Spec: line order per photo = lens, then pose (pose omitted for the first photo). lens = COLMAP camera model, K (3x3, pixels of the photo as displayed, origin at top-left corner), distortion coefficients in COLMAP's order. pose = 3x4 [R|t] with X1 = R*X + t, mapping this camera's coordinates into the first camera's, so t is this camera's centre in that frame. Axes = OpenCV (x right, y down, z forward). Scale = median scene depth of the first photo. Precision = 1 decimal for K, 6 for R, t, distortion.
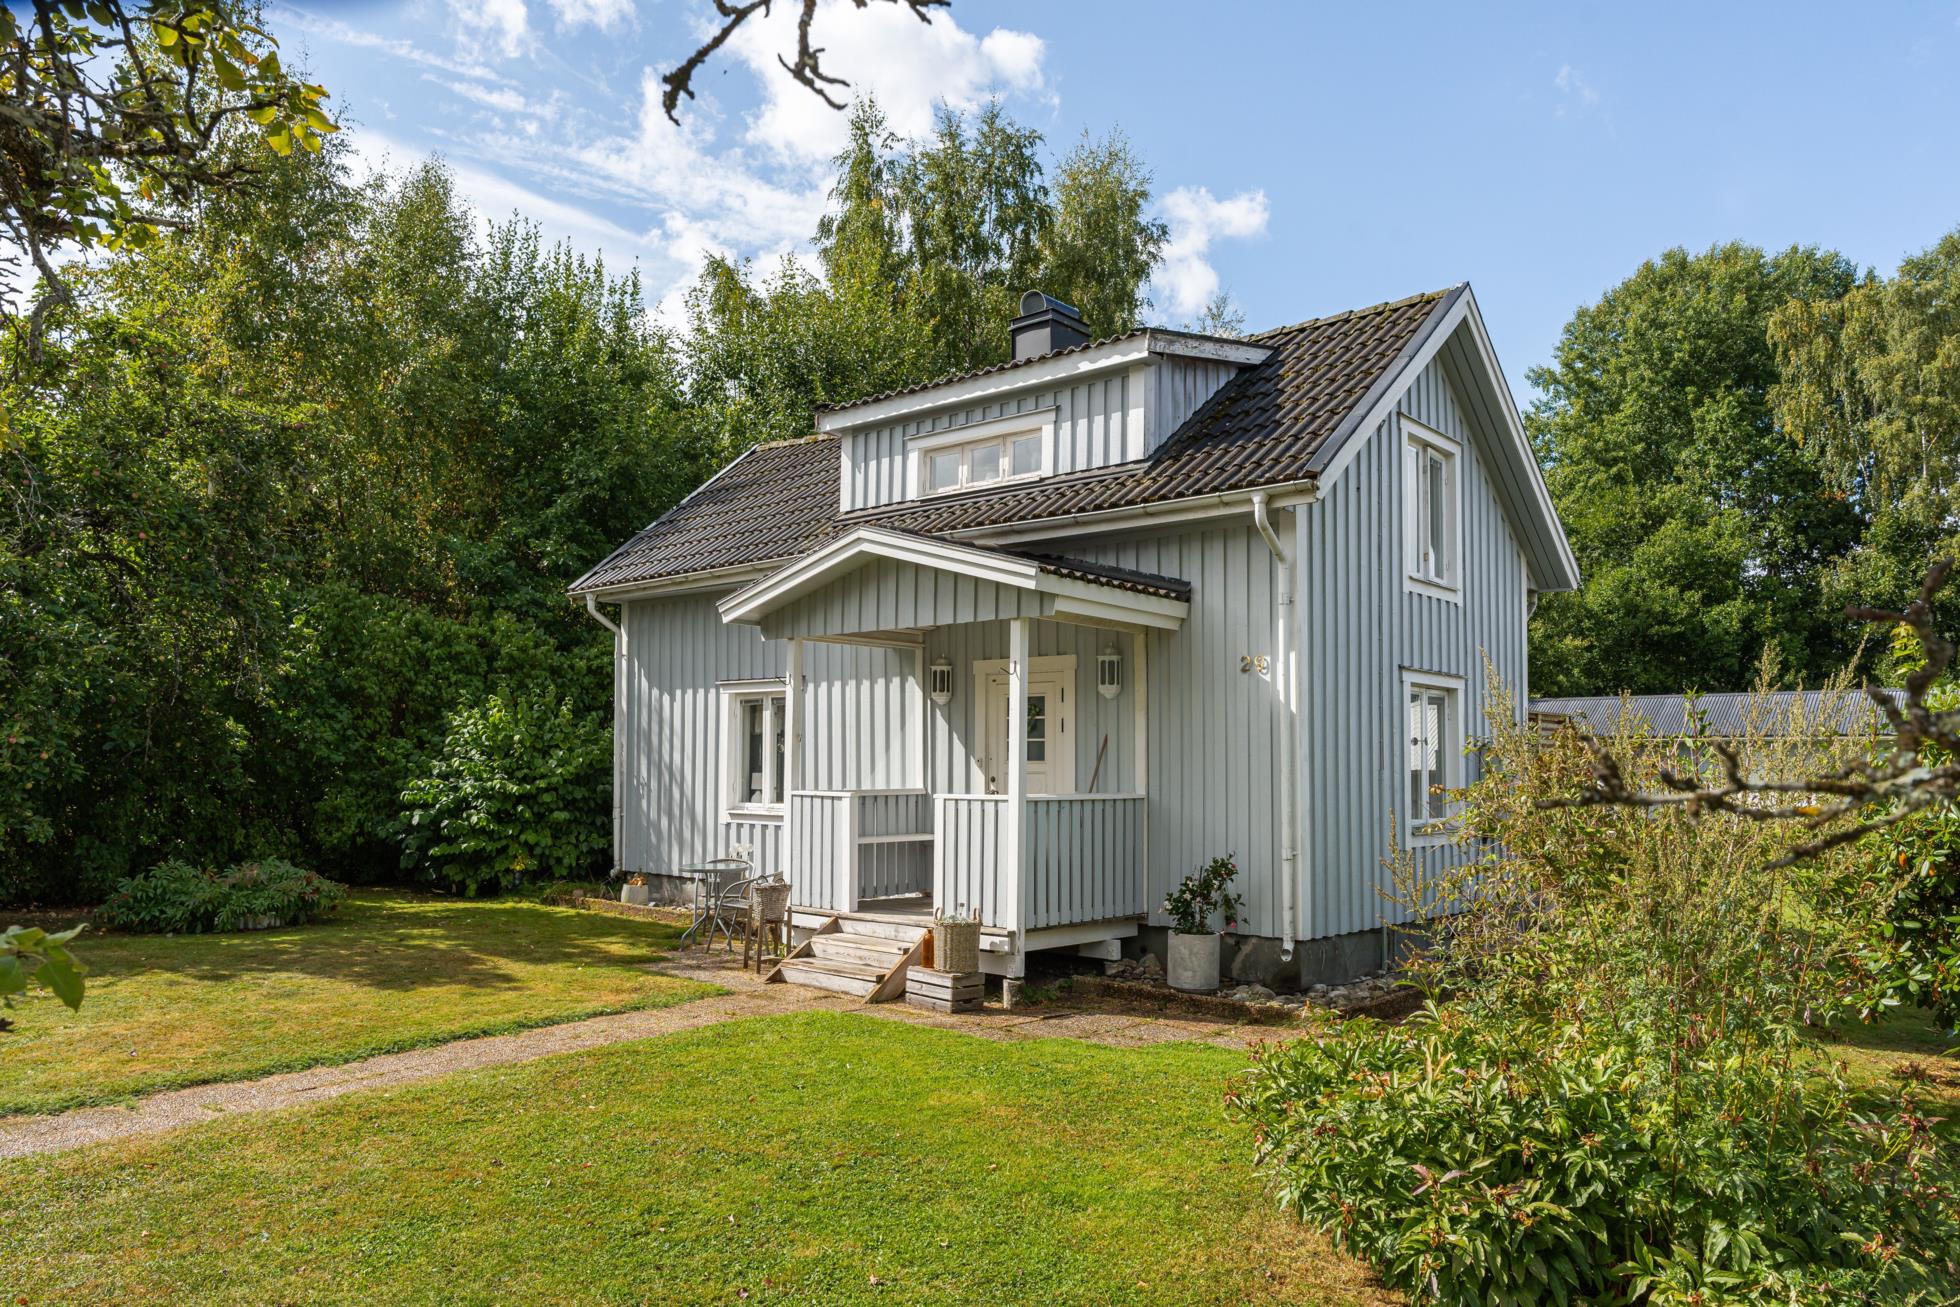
lens RADIAL K [[1421.9, 0, 980.0], [0, 1421.9, 653.5], [0, 0, 1]] dist [-0.002740, -0.002909]
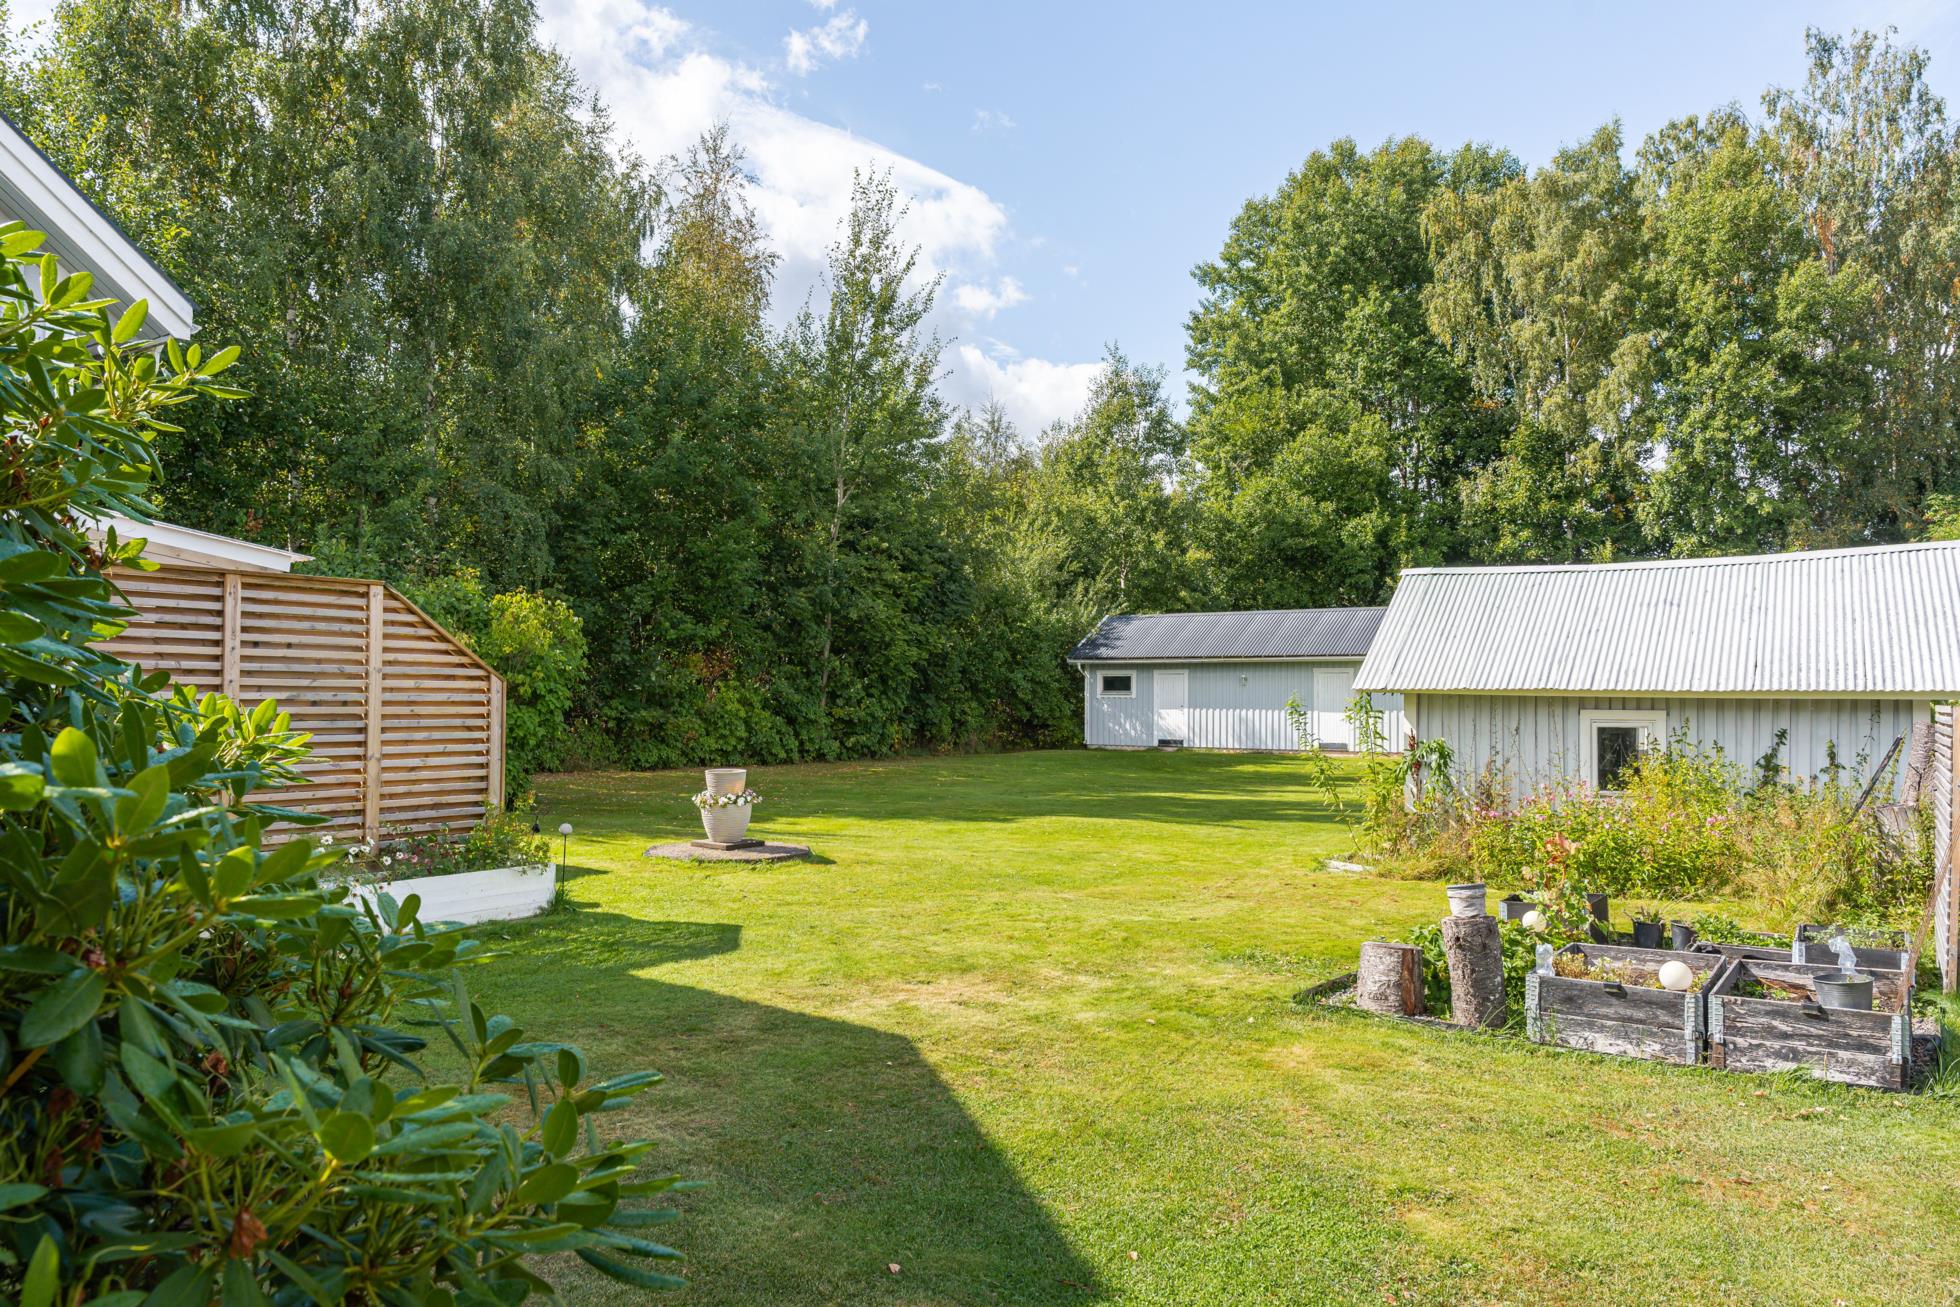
lens RADIAL K [[1356.6, 0, 983.8], [0, 1356.6, 683.0], [0, 0, 1]] dist [-0.048216, 0.009690]
pose [[0.995939, 0.004522, 0.089919, 0.196877], [-0.010570, 0.997704, 0.066900, 0.017264], [-0.089410, -0.067579, 0.993700, 0.134417]]
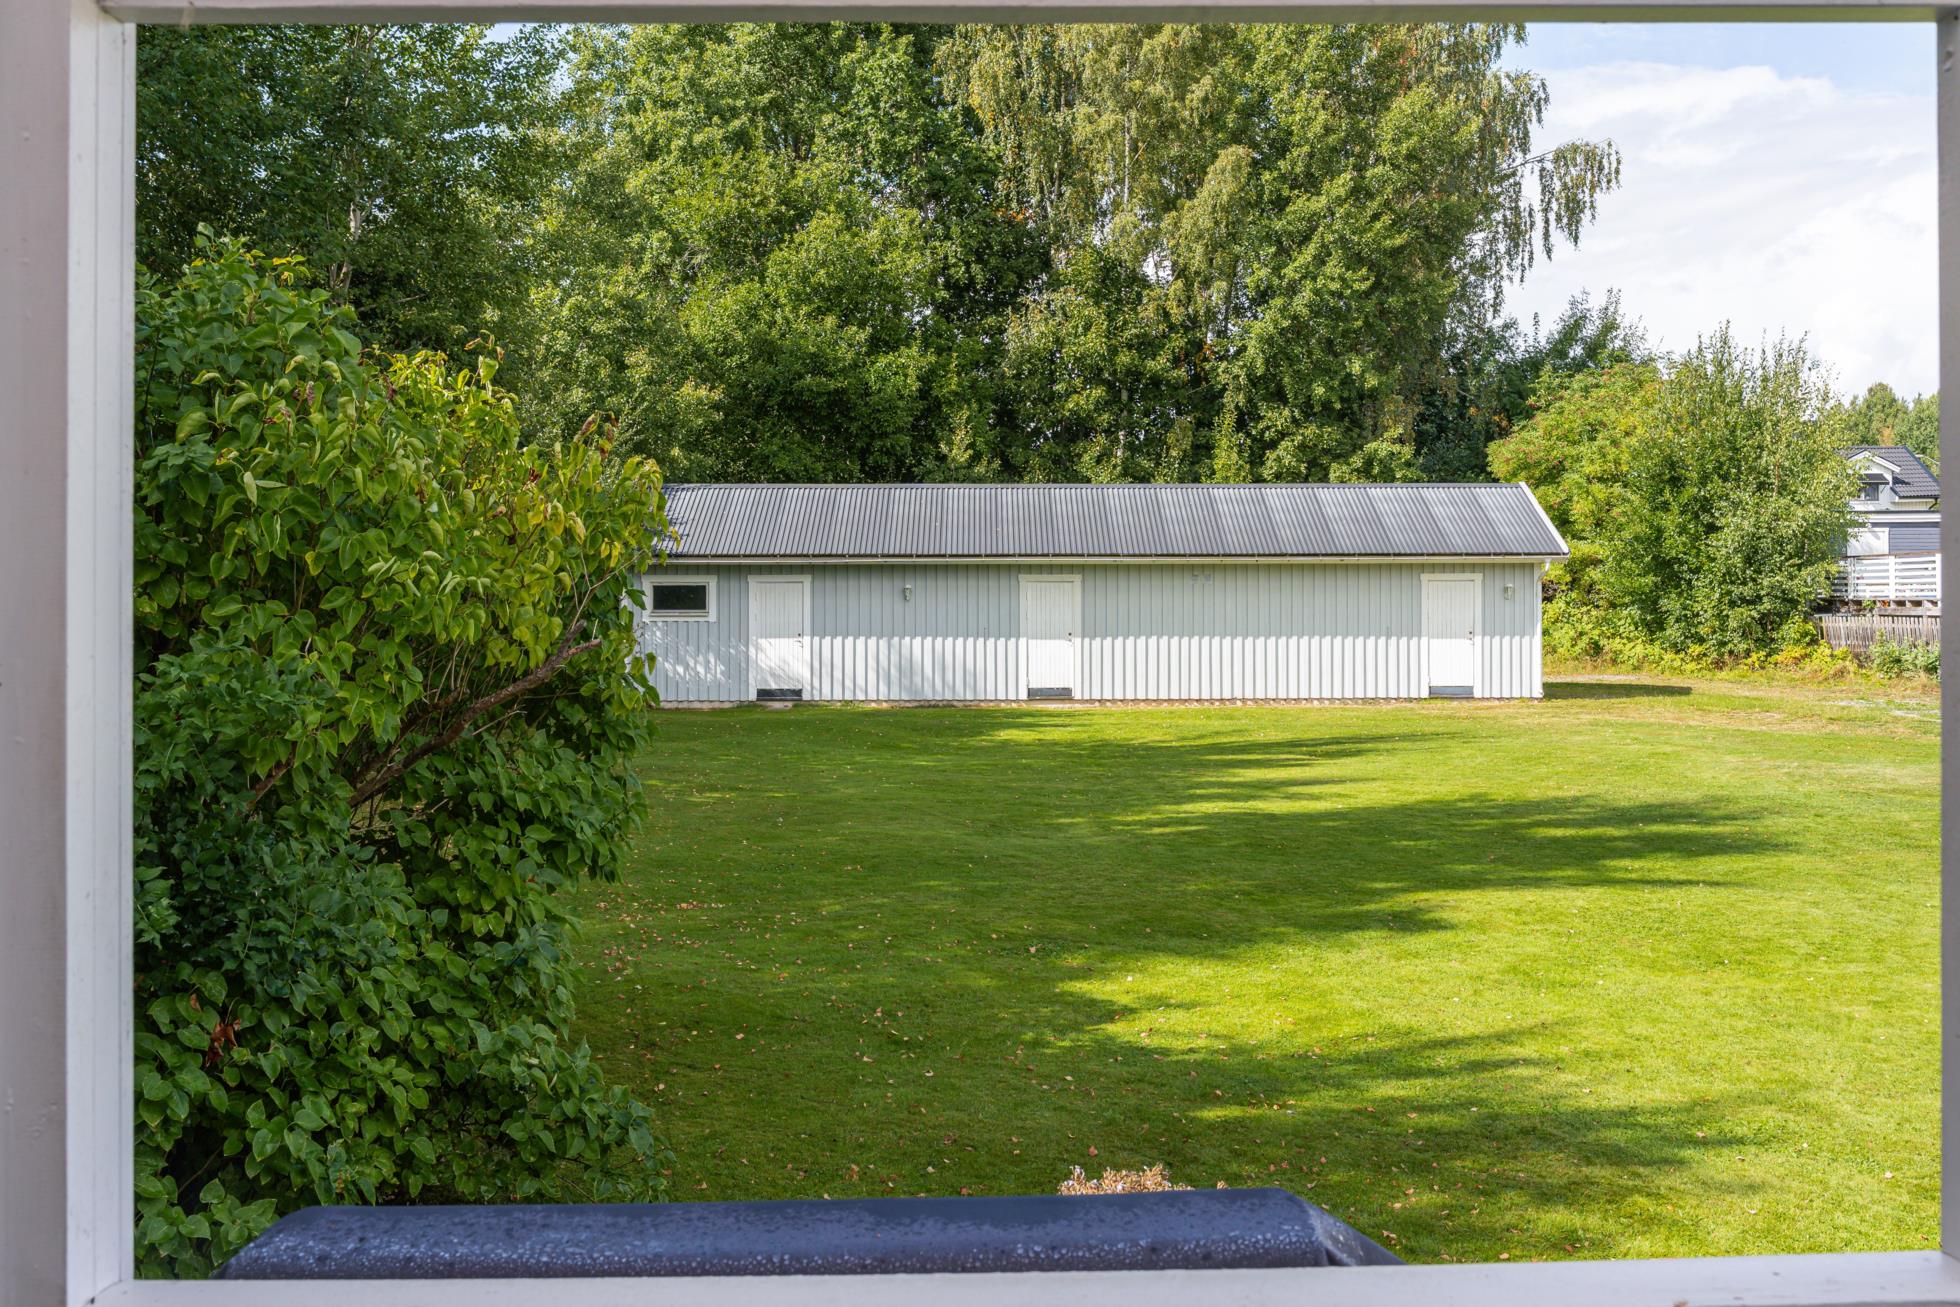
lens RADIAL K [[1609.5, 0, 980.0], [0, 1609.5, 653.5], [0, 0, 1]] dist [-0.061113, 0.000344]
pose [[0.745292, -0.027366, 0.666176, 0.059091], [-0.049981, 0.994053, 0.096752, 0.028953], [-0.664862, -0.105405, 0.739492, 0.411930]]
